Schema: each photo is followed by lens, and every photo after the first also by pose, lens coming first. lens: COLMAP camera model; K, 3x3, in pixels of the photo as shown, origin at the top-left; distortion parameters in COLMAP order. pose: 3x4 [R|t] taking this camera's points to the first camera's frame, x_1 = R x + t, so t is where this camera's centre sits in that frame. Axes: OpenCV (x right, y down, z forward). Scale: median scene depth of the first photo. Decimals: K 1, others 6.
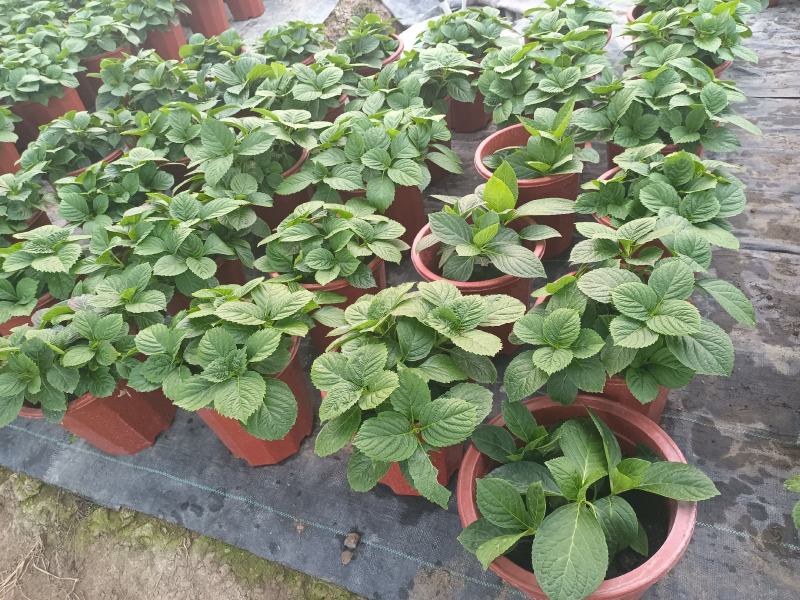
lens RADIAL K [[600.3, 0, 400.0], [0, 600.3, 300.0], [0, 0, 1]] dist [0.046516, -0.046895]
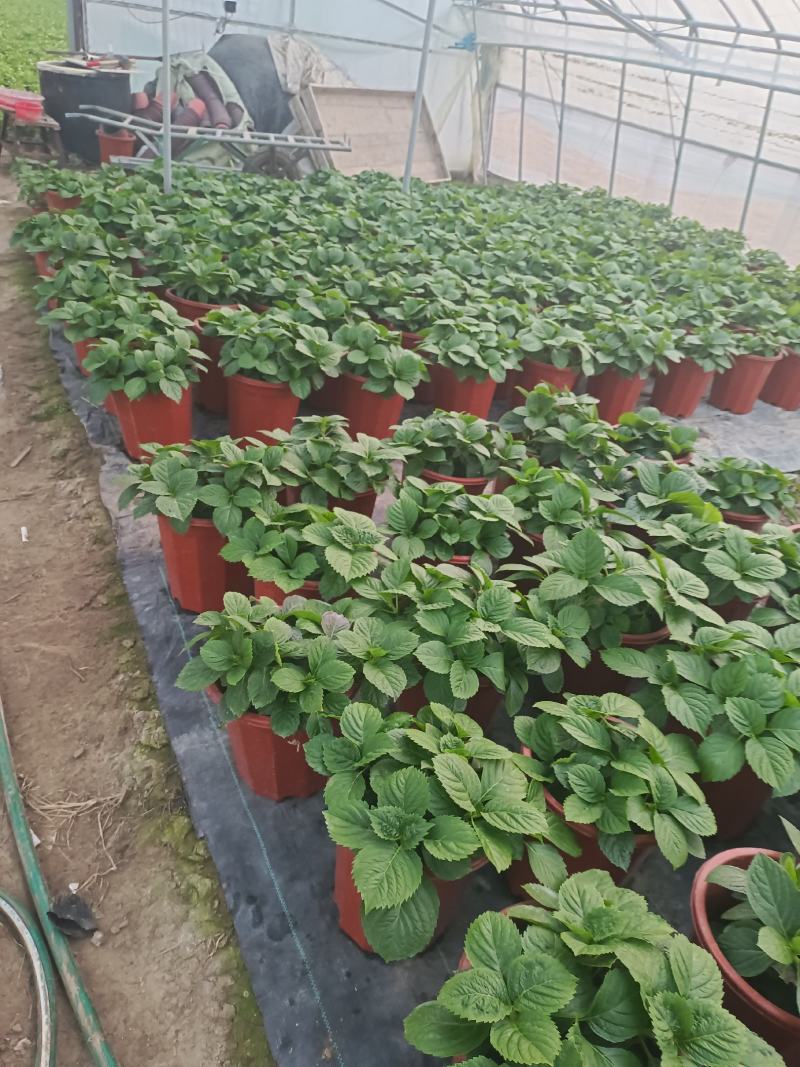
lens RADIAL K [[800.7, 0, 400.0], [0, 800.7, 533.5], [0, 0, 1]] dist [0.046516, -0.046895]
pose [[0.697130, 0.587242, -0.411287, -0.060076], [-0.654959, 0.754979, -0.032180, -0.104389], [0.291616, 0.291809, 0.910938, -0.041580]]
